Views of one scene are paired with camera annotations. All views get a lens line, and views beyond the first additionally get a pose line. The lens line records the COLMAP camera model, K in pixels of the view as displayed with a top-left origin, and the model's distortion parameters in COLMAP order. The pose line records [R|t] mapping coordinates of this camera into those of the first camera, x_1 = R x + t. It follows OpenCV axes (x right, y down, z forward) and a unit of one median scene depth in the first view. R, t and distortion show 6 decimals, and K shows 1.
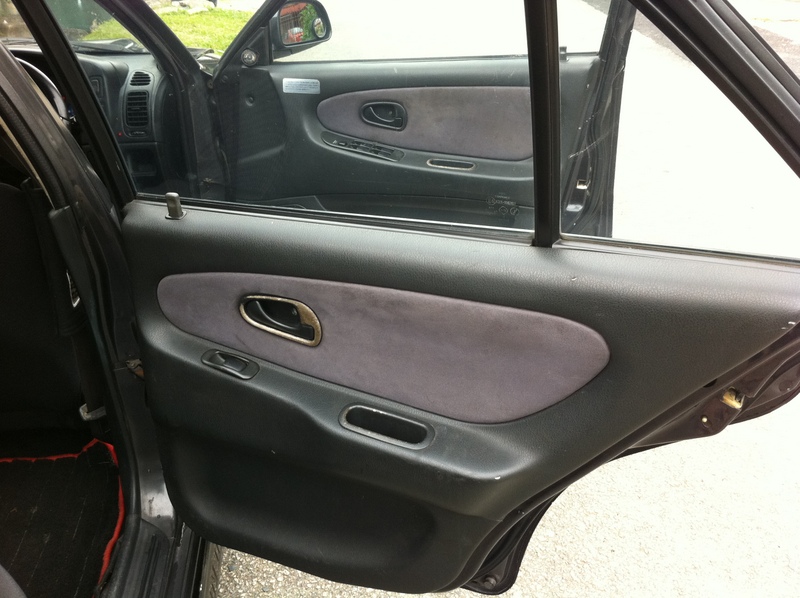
lens RADIAL K [[718.7, 0, 408.5], [0, 718.7, 298.0], [0, 0, 1]] dist [0.090364, -0.274905]
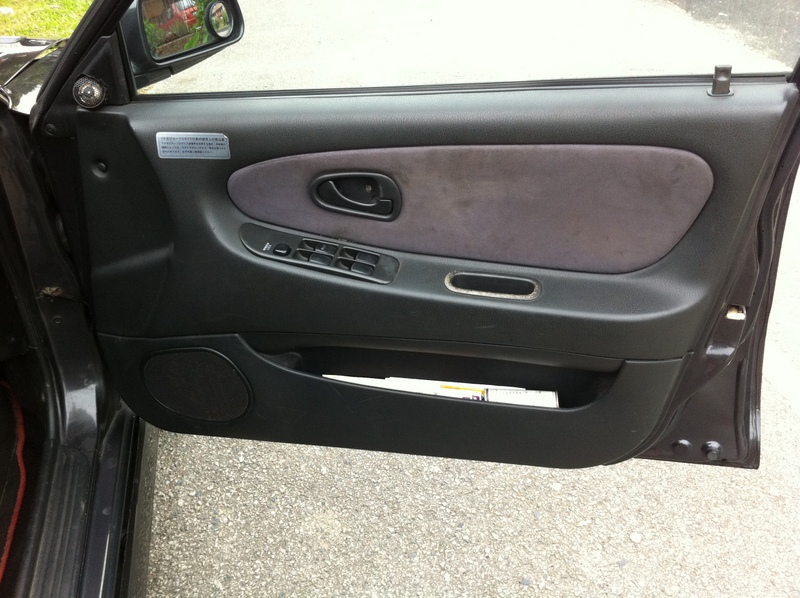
lens RADIAL K [[718.7, 0, 408.5], [0, 718.7, 298.0], [0, 0, 1]] dist [0.090364, -0.274905]
pose [[0.993671, -0.073092, 0.085298, -0.046702], [0.066333, 0.994621, 0.079553, -0.215829], [-0.090654, -0.073391, 0.993175, 0.462412]]
